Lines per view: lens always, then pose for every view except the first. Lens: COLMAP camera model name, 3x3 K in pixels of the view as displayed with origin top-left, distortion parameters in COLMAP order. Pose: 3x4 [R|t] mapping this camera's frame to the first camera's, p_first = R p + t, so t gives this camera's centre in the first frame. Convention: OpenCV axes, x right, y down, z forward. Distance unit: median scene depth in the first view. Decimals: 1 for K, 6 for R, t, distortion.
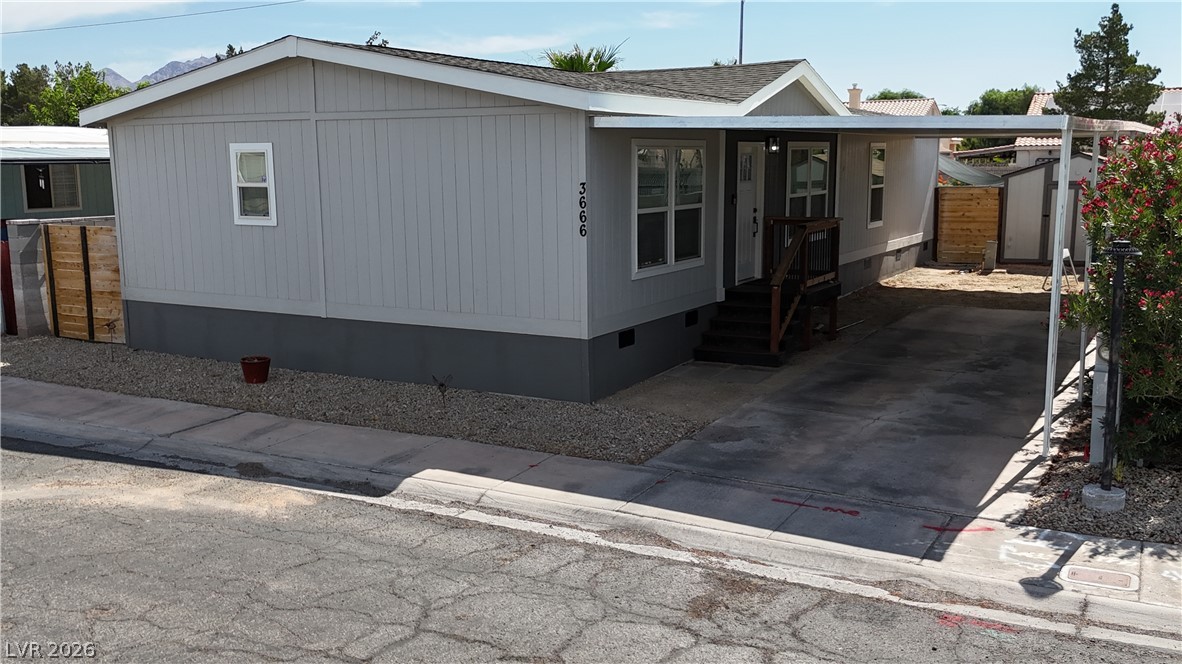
lens RADIAL K [[1081.8, 0, 591.0], [0, 1081.8, 332.0], [0, 0, 1]] dist [0.100170, -0.119918]
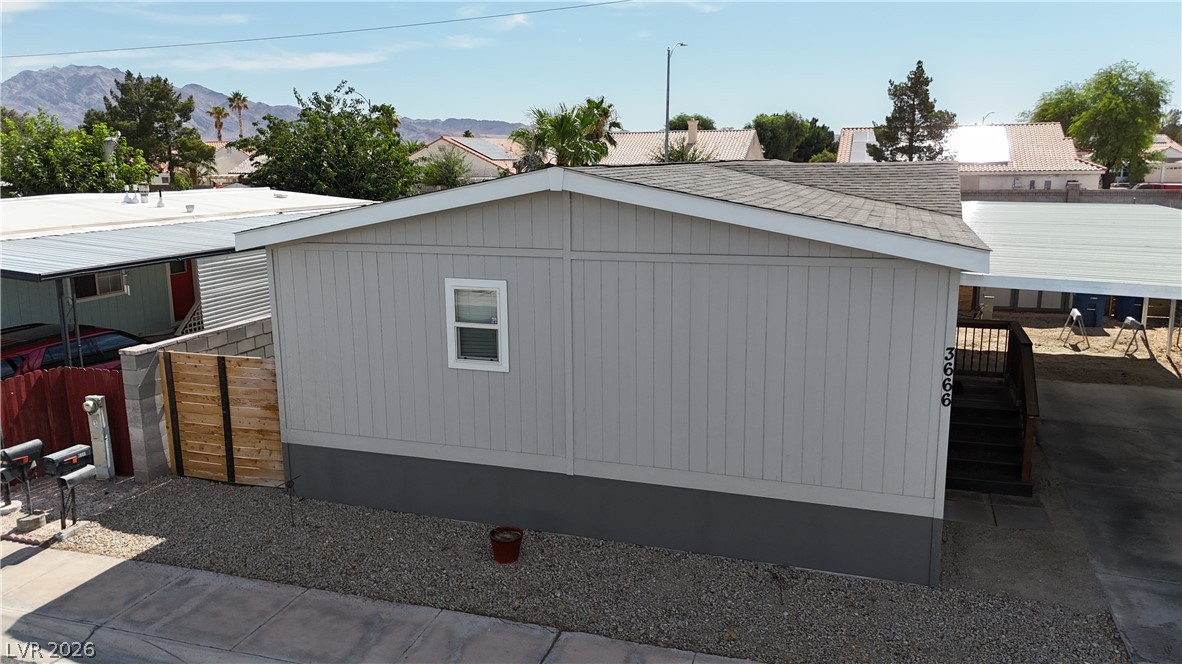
lens RADIAL K [[873.7, 0, 591.0], [0, 873.7, 332.0], [0, 0, 1]] dist [0.081714, -0.088676]
pose [[0.980884, -0.036341, 0.191169, -0.428164], [0.029383, 0.998803, 0.039109, -0.187112], [-0.192361, -0.032744, 0.980778, 0.356166]]
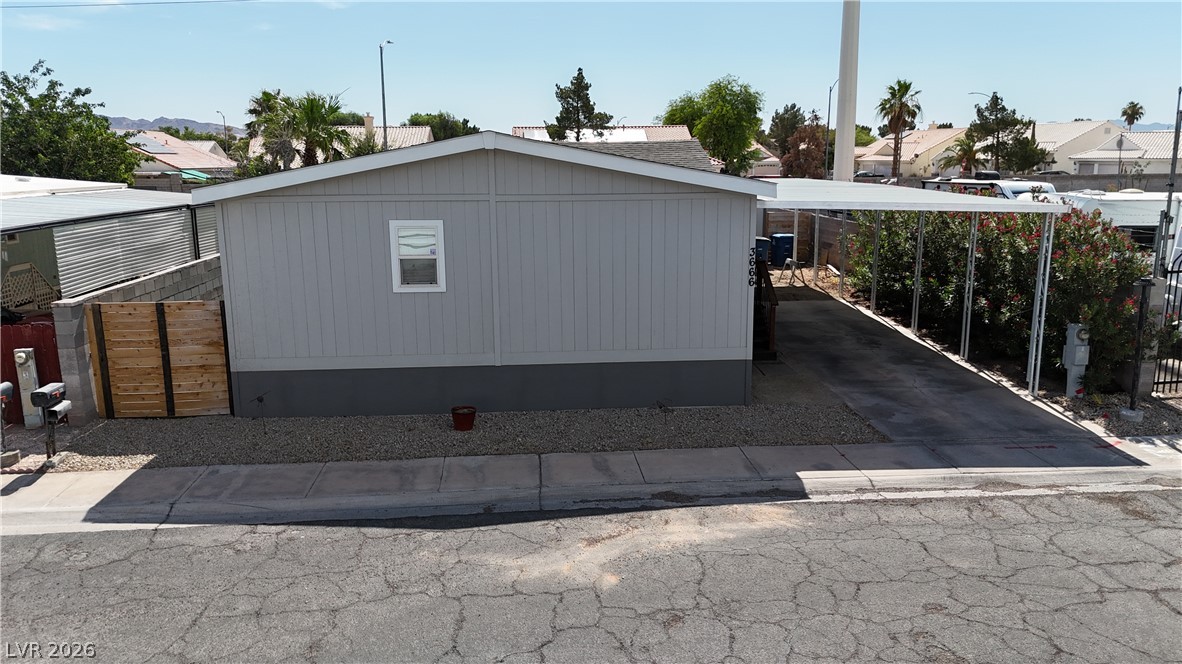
lens RADIAL K [[873.7, 0, 591.0], [0, 873.7, 332.0], [0, 0, 1]] dist [0.081714, -0.088676]
pose [[0.829593, -0.107227, 0.547976, -0.805800], [0.087960, 0.994231, 0.061384, -0.118130], [-0.551397, -0.002724, 0.834239, 0.178141]]
